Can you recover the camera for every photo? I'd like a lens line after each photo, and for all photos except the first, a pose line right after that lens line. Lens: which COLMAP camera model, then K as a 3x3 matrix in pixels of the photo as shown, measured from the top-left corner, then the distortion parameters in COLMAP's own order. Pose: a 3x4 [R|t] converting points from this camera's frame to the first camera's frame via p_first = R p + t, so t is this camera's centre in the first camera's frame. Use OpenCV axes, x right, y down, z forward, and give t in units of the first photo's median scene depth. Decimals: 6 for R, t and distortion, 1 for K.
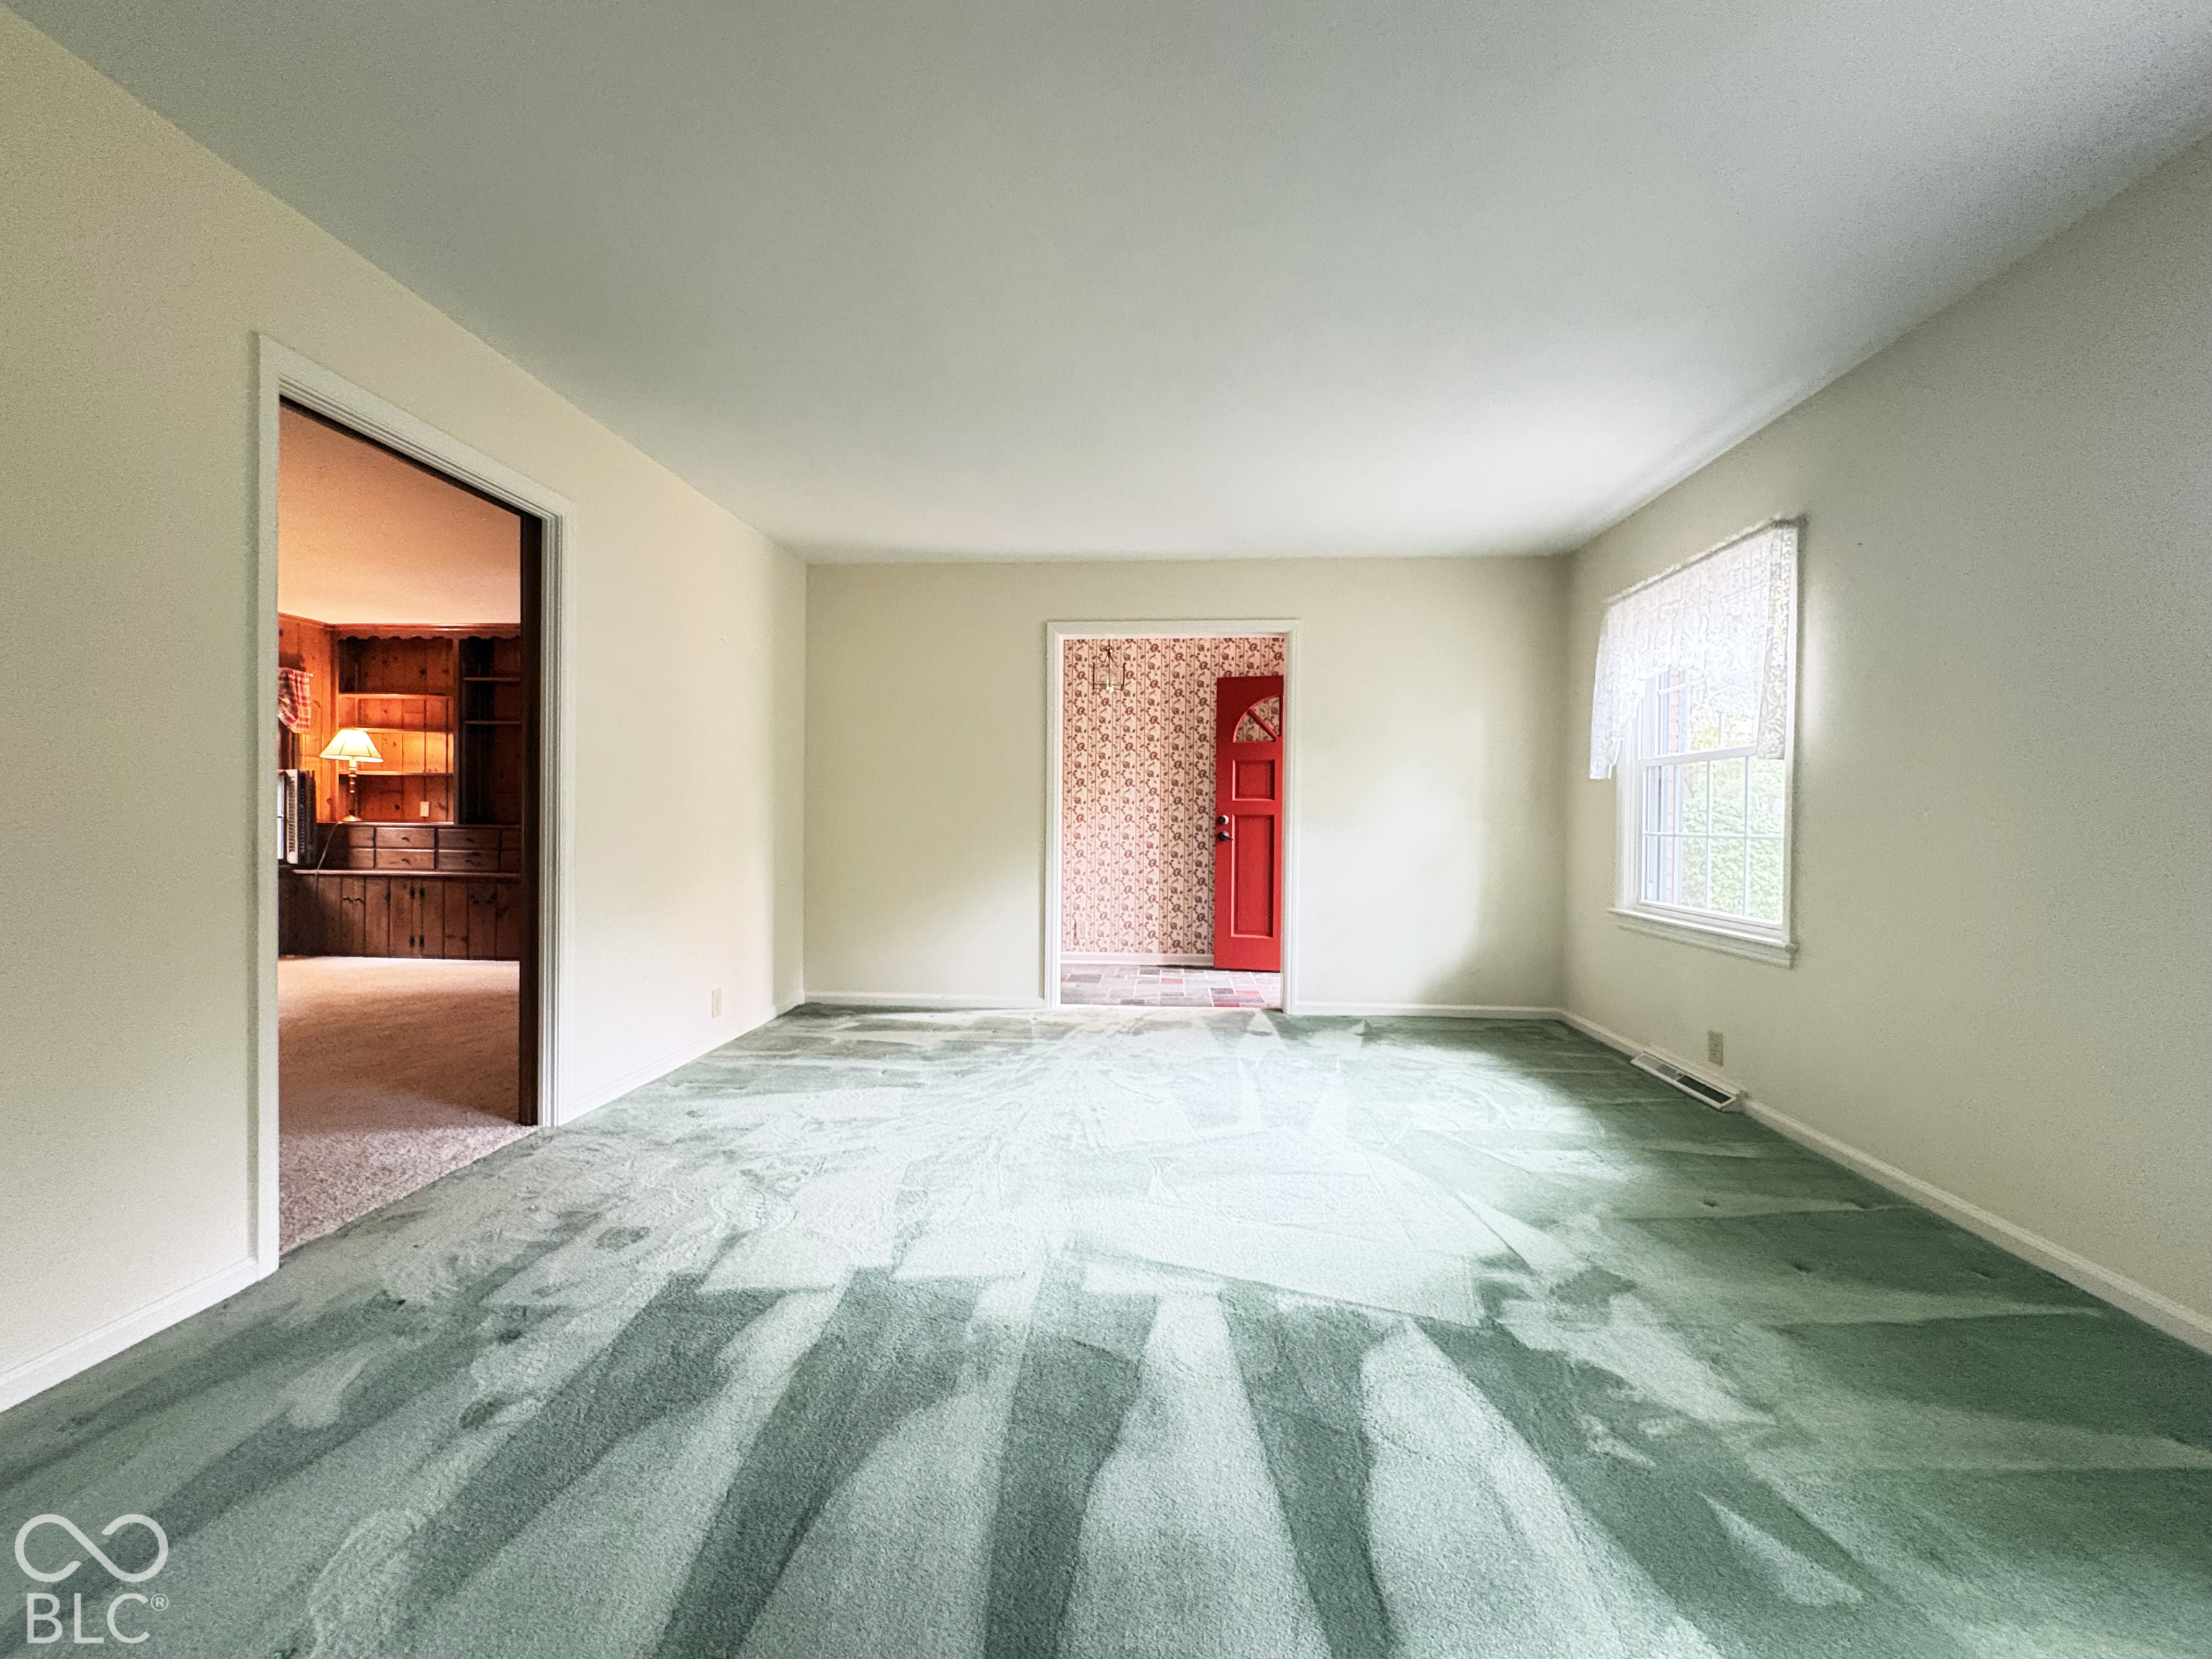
lens RADIAL K [[891.7, 0, 1109.8], [0, 891.7, 825.5], [0, 0, 1]] dist [-0.004761, 0.000878]
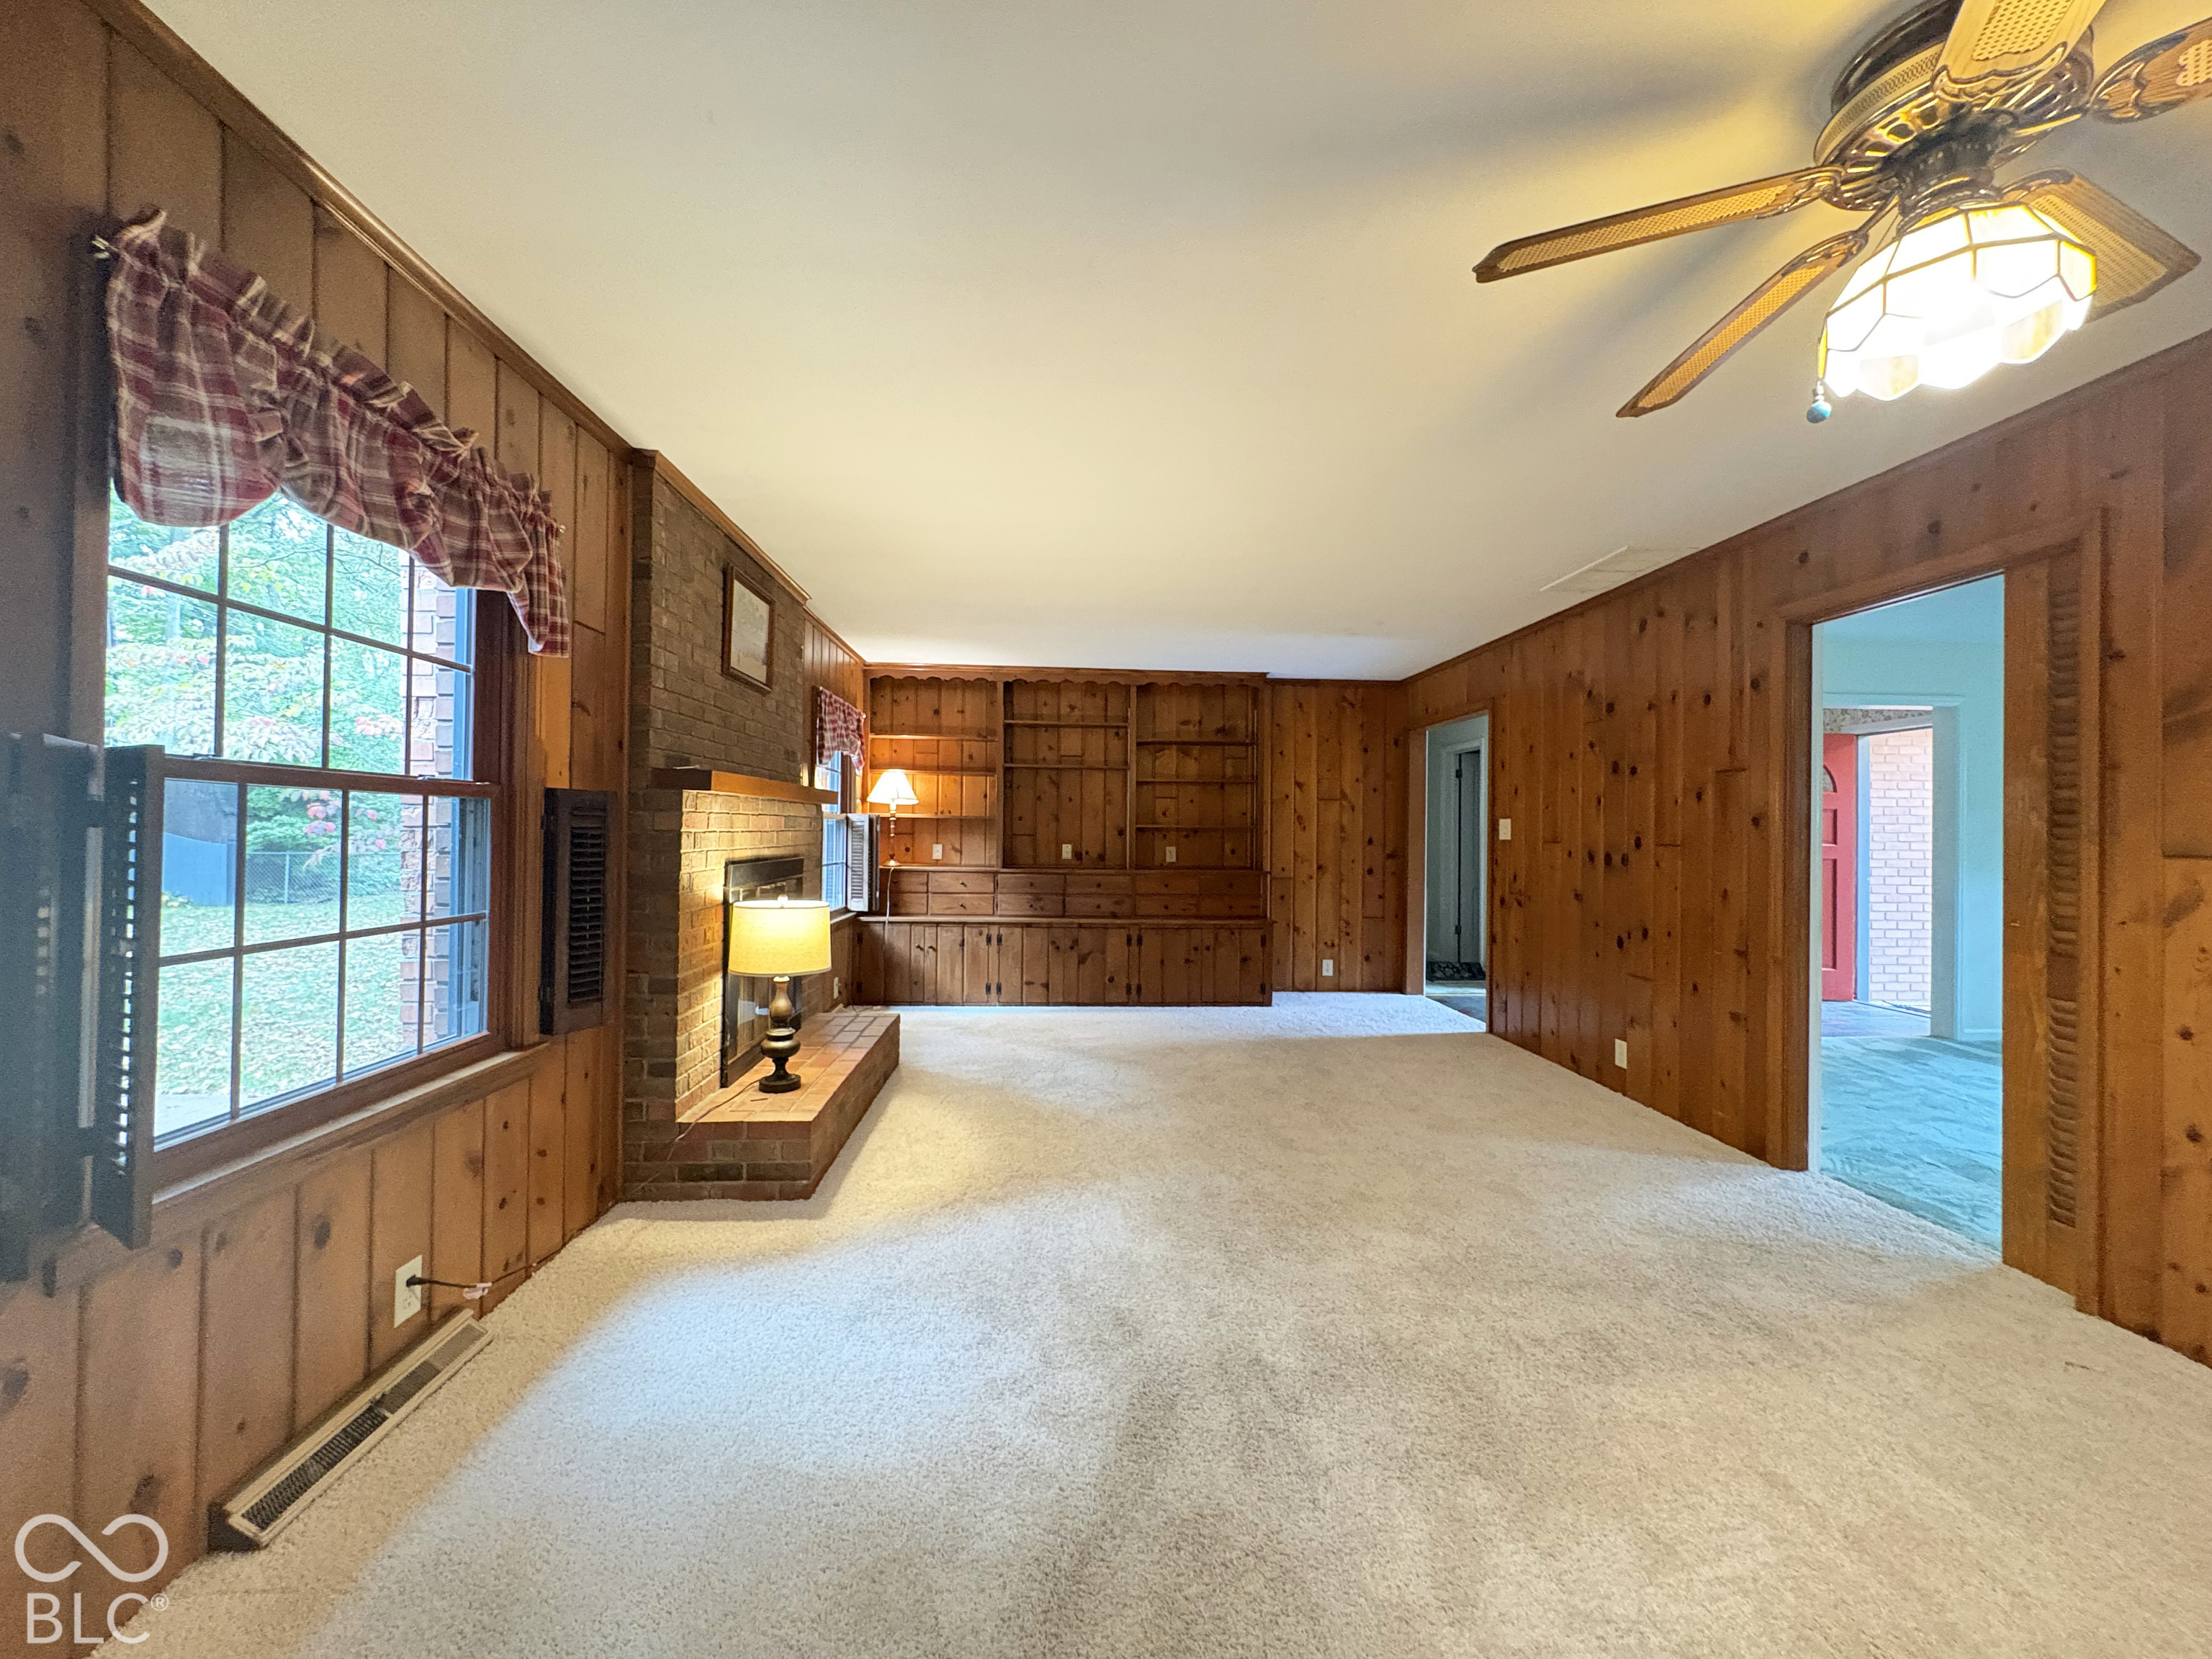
lens RADIAL K [[891.7, 0, 1107.1], [0, 891.7, 829.4], [0, 0, 1]] dist [-0.004761, 0.000878]
pose [[0.992910, -0.000163, 0.118864, -0.767974], [0.002116, 0.999865, -0.016303, -0.029121], [-0.118846, 0.016439, 0.992777, 0.006811]]
